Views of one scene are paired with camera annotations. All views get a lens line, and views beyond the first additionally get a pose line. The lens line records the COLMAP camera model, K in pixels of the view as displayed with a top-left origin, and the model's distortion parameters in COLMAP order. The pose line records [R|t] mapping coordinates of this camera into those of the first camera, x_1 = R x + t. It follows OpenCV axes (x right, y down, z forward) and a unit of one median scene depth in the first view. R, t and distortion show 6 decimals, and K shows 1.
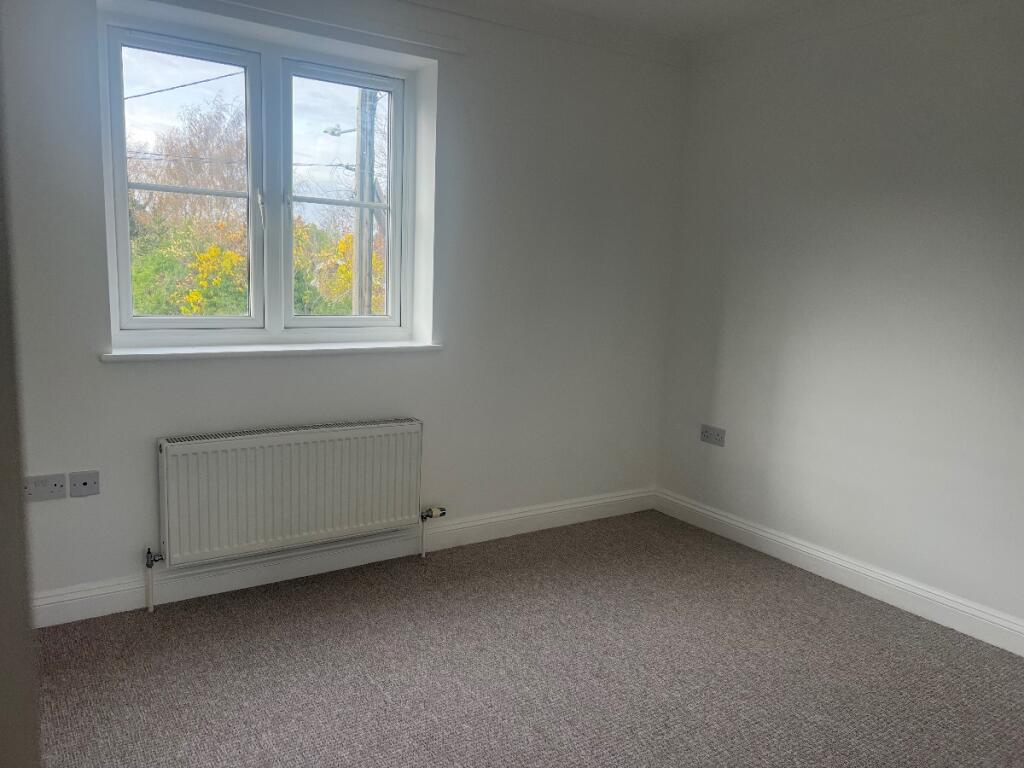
lens RADIAL K [[769.5, 0, 505.6], [0, 769.5, 385.0], [0, 0, 1]] dist [0.093448, -0.081440]
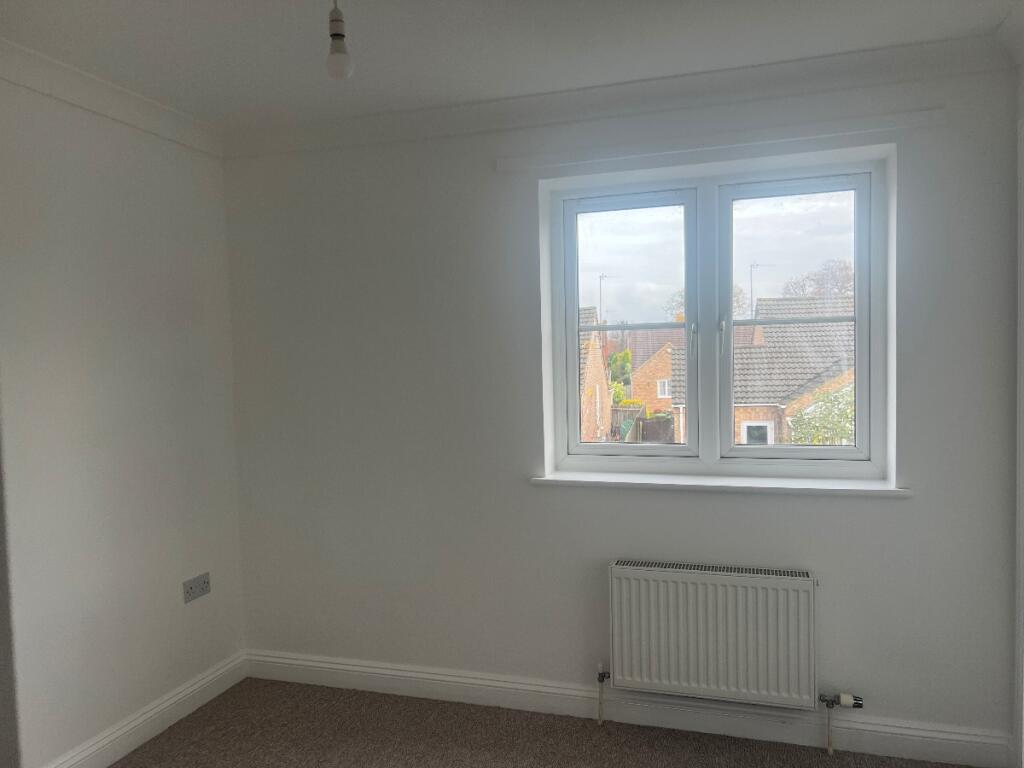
lens RADIAL K [[794.3, 0, 511.9], [0, 794.3, 417.0], [0, 0, 1]] dist [-0.010920, -0.002738]
pose [[0.612145, -0.017504, -0.790552, 0.334582], [-0.084284, 0.992615, -0.087241, -0.019690], [0.786241, 0.120035, 0.606149, 0.218865]]
